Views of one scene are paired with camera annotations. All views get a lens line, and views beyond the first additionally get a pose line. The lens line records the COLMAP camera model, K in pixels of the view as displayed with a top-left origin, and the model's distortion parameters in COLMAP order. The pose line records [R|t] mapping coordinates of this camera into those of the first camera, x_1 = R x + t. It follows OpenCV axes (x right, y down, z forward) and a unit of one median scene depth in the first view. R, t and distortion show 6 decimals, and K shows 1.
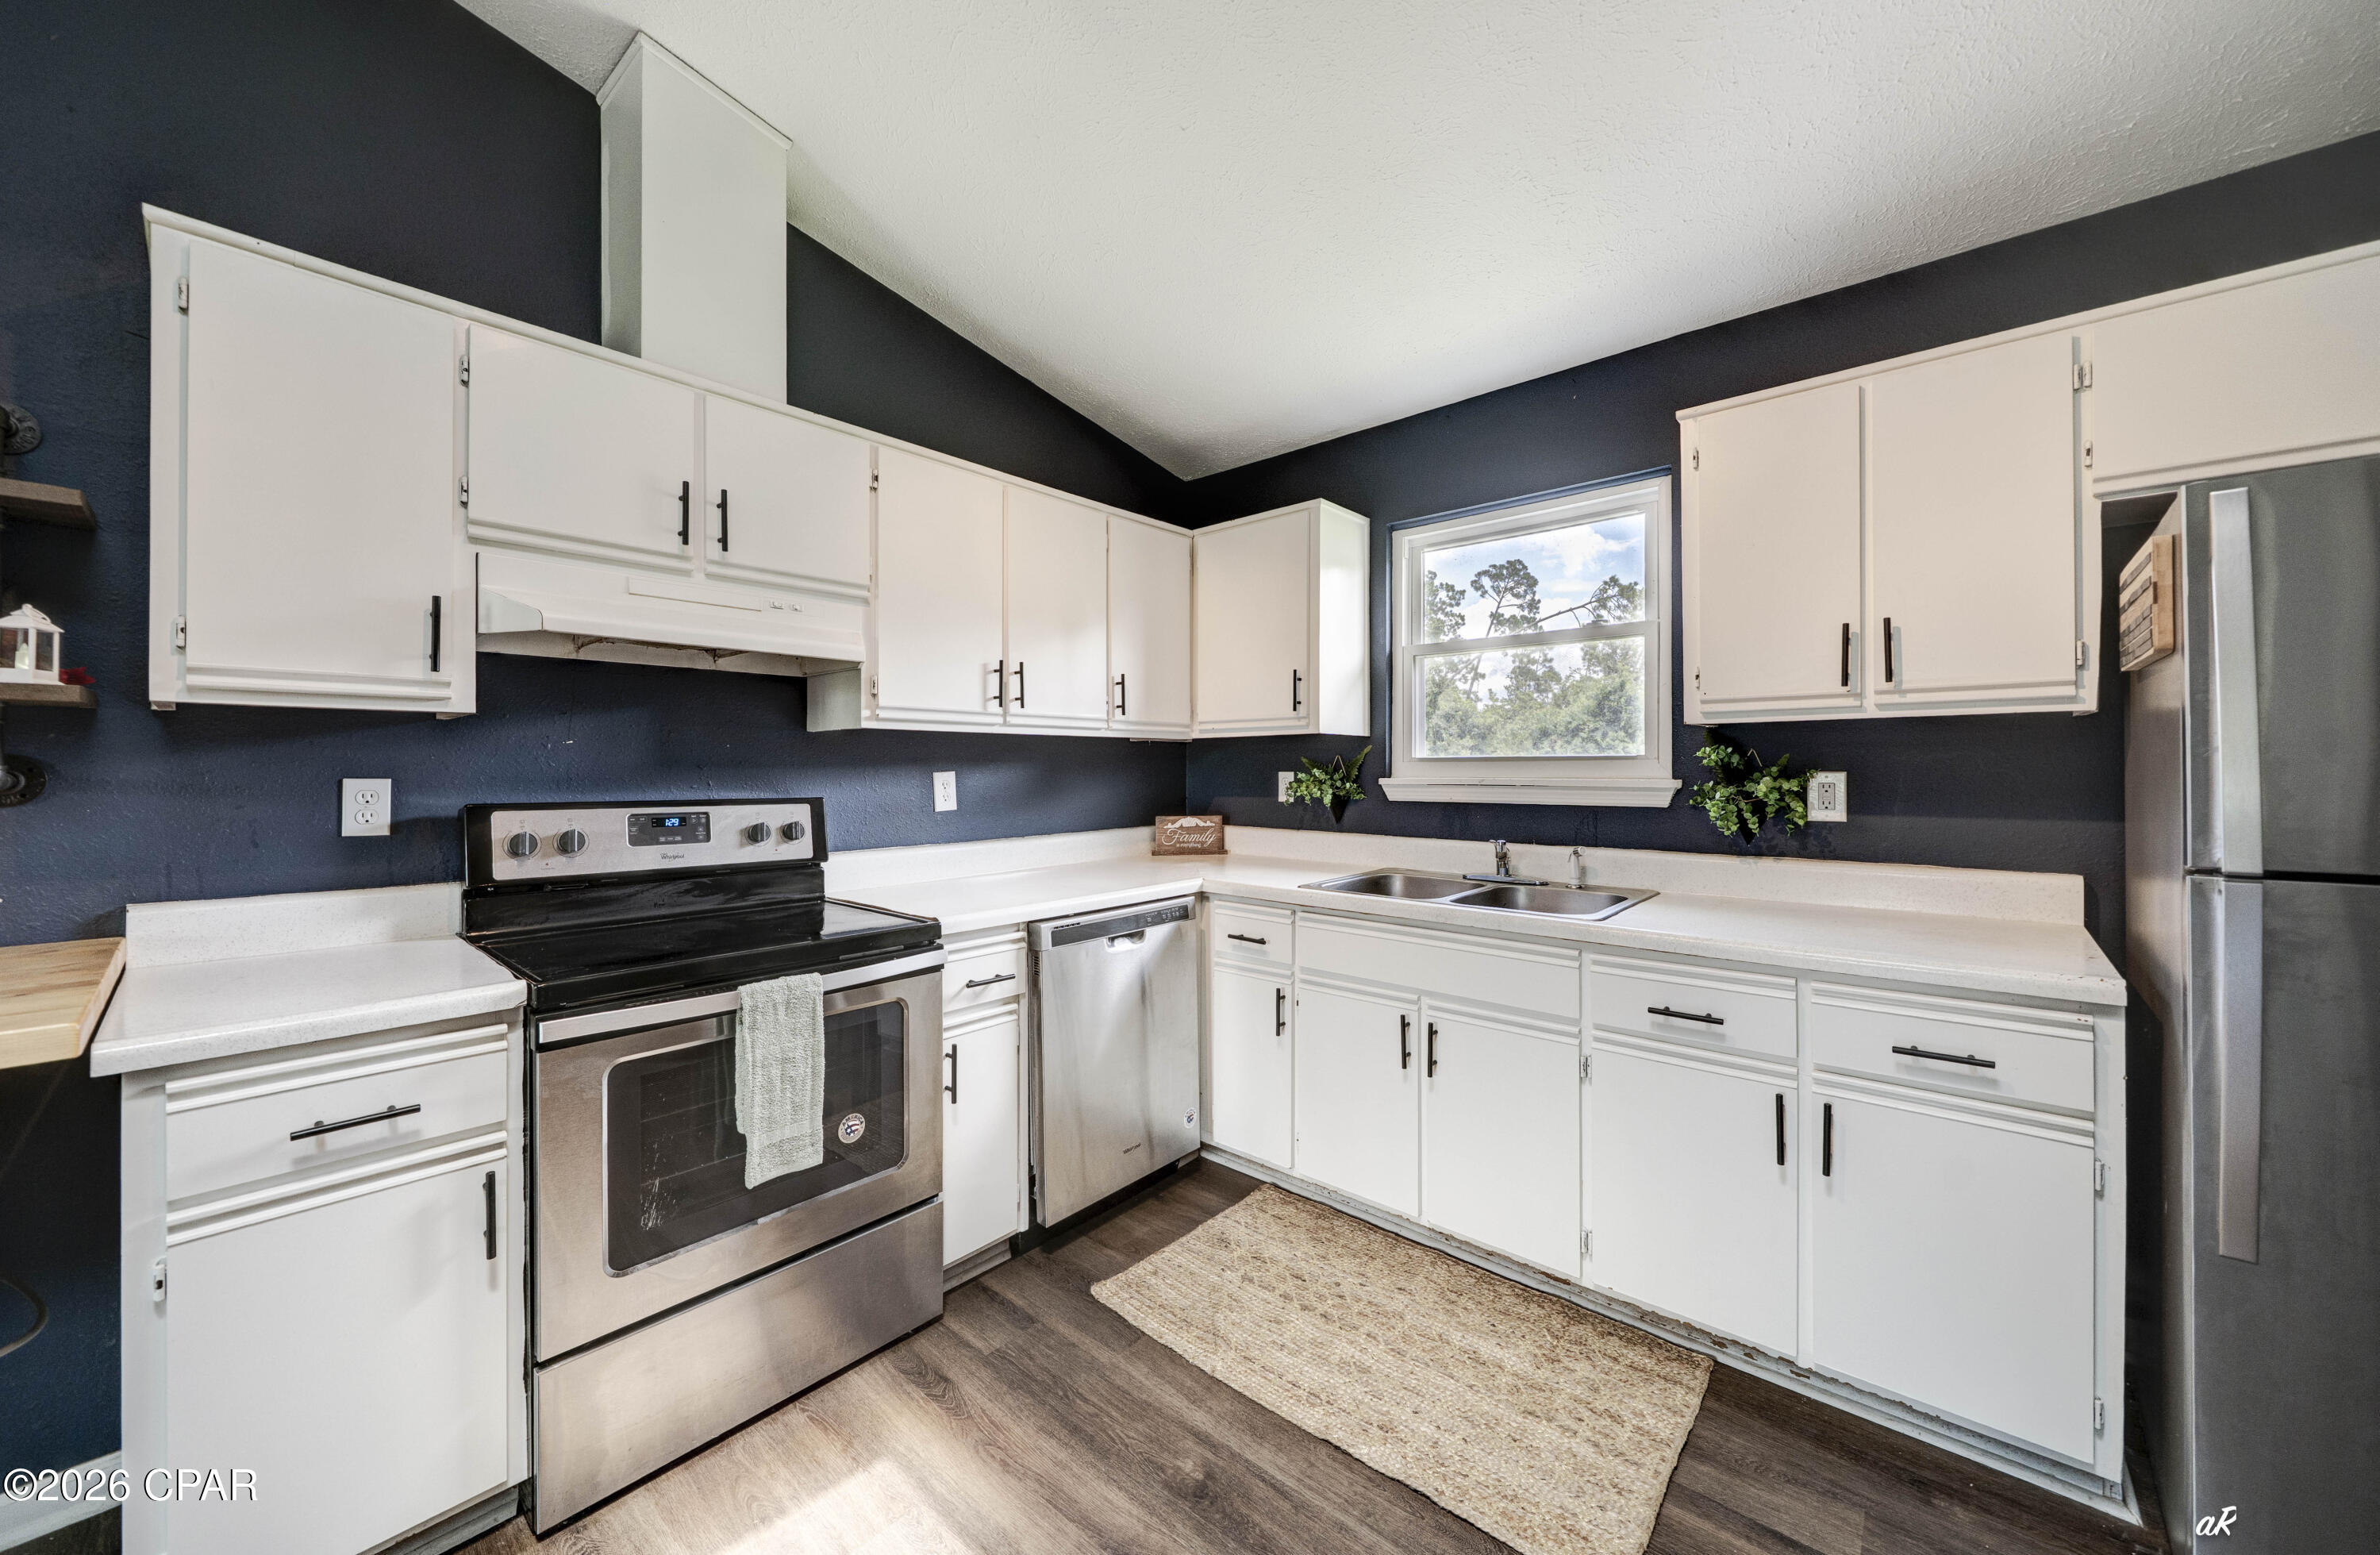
lens RADIAL K [[883.6, 0, 1261.0], [0, 883.6, 764.2], [0, 0, 1]] dist [0.008309, 0.000058]
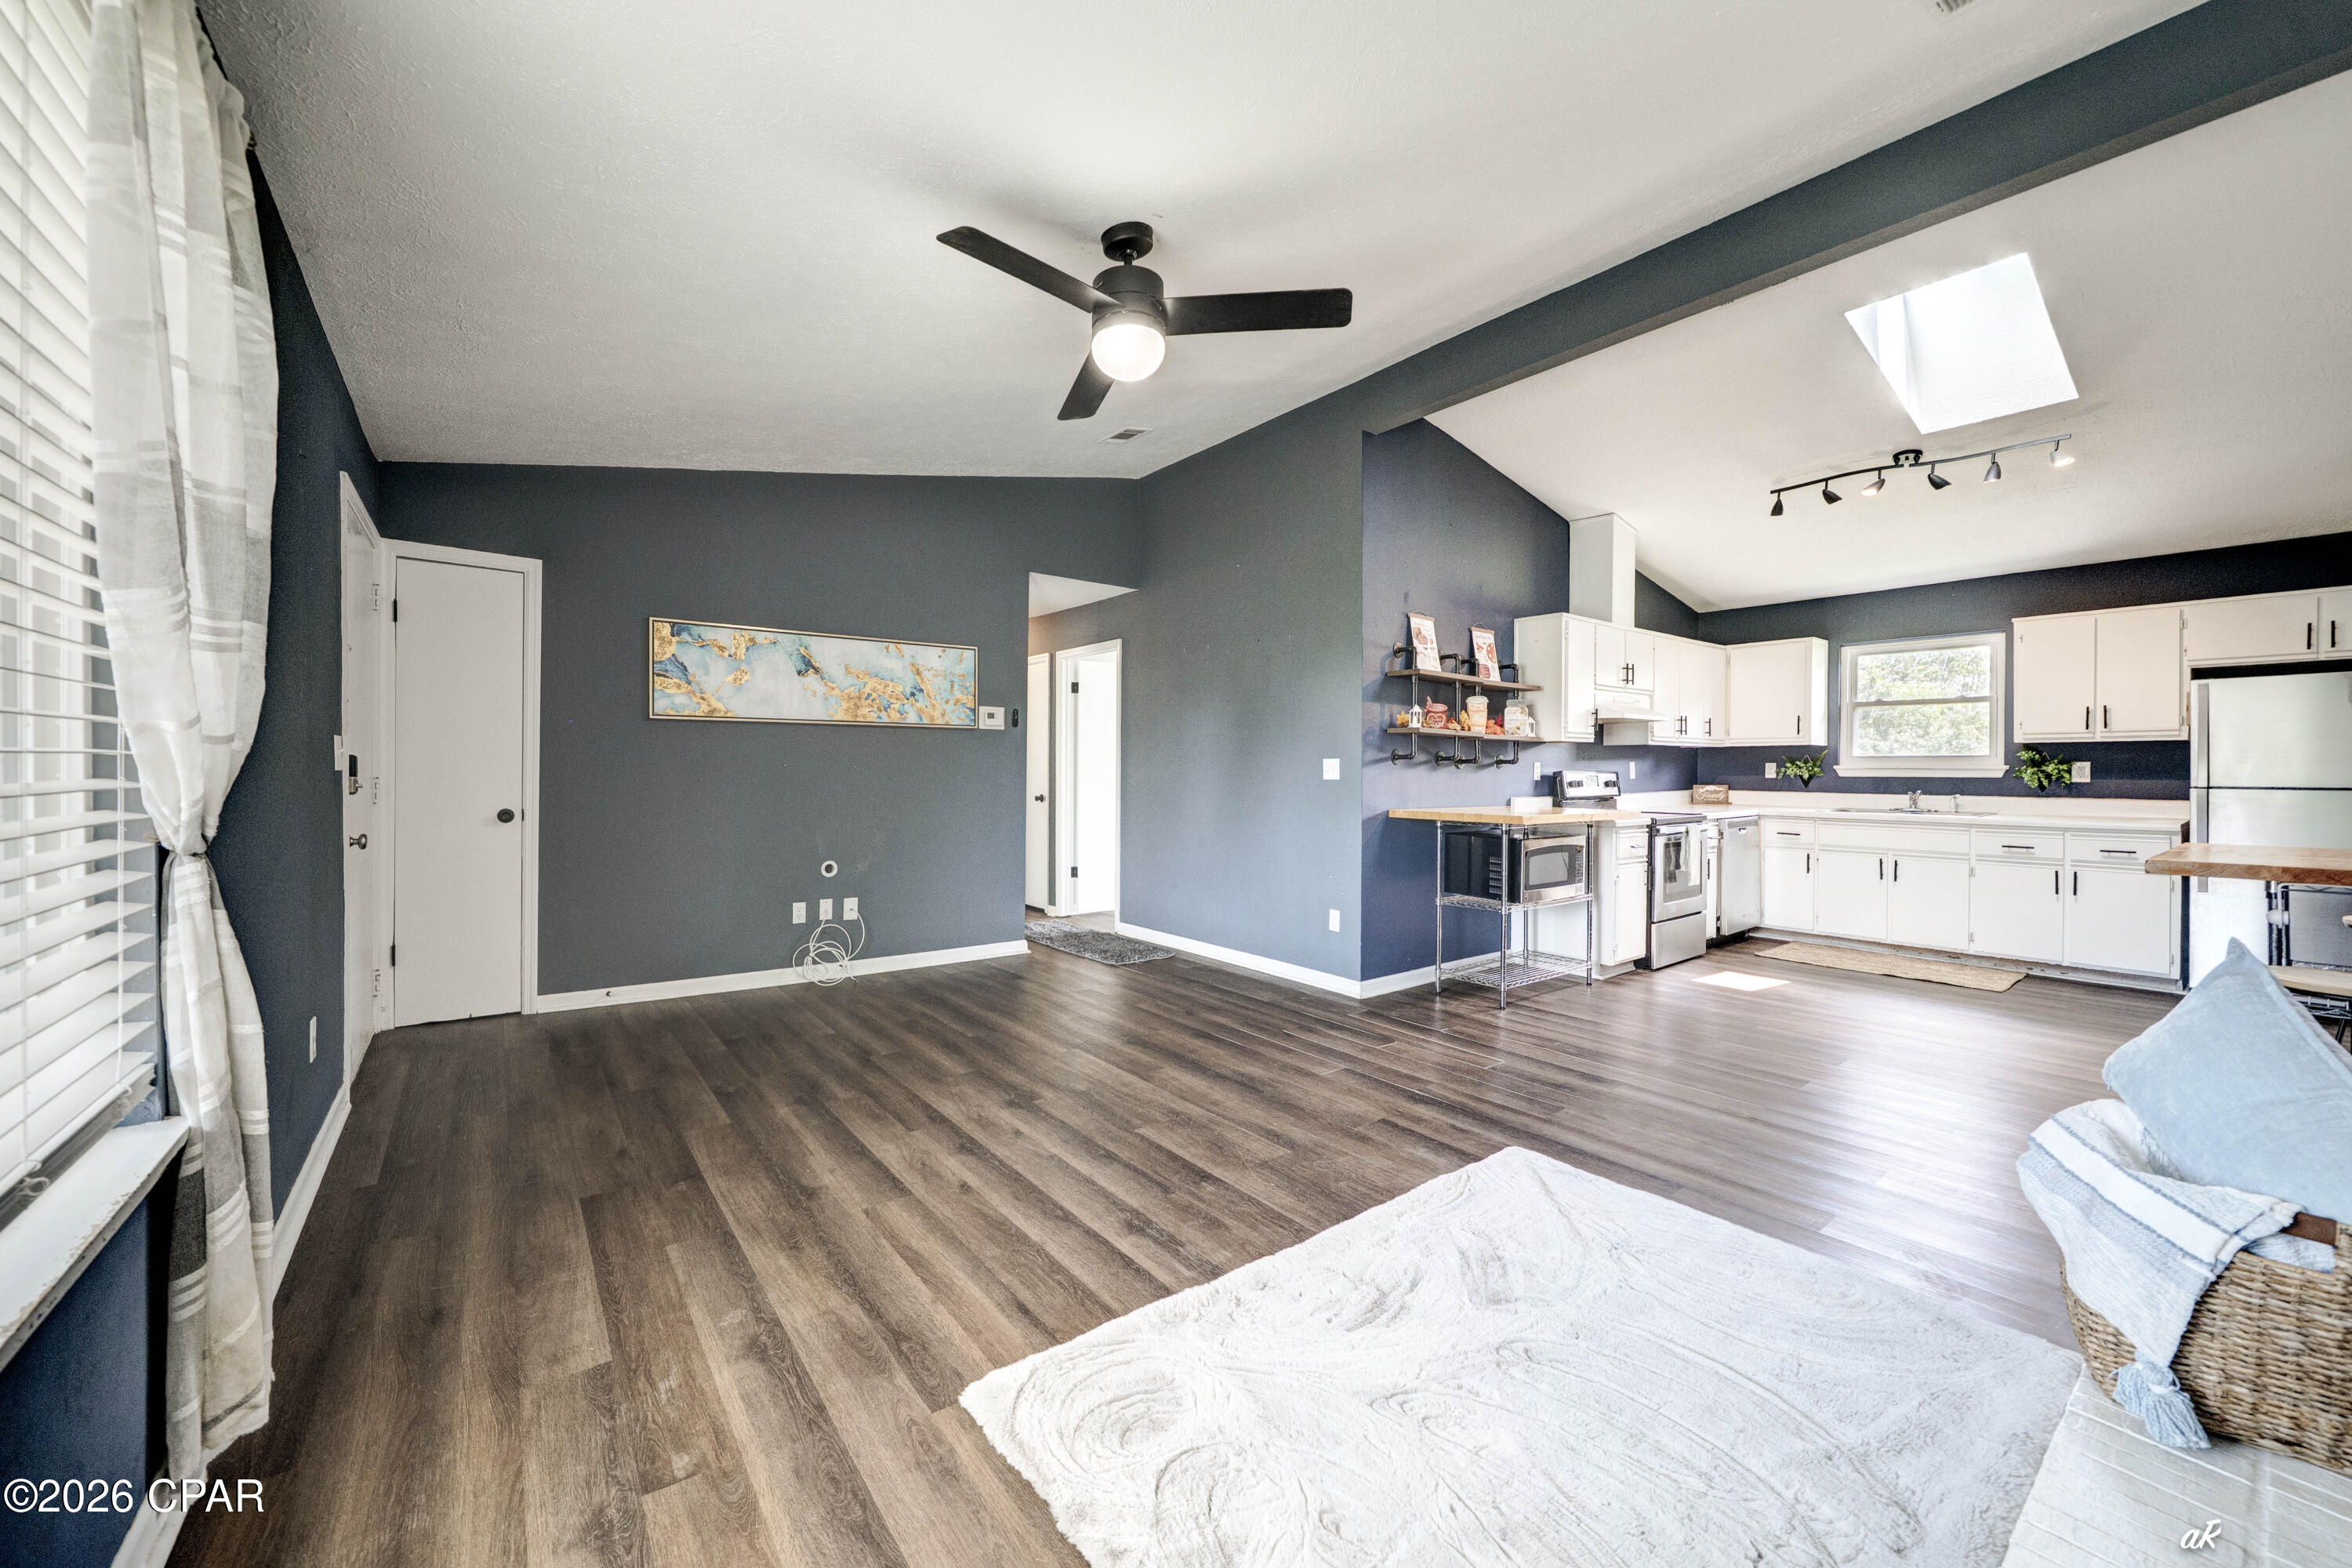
lens RADIAL K [[900.7, 0, 1166.4], [0, 900.7, 774.9], [0, 0, 1]] dist [-0.011390, -0.001068]
pose [[0.971195, 0.004372, -0.238245, -1.224281], [-0.001604, 0.999929, 0.011814, 0.019909], [0.238280, -0.011091, 0.971133, -1.975717]]
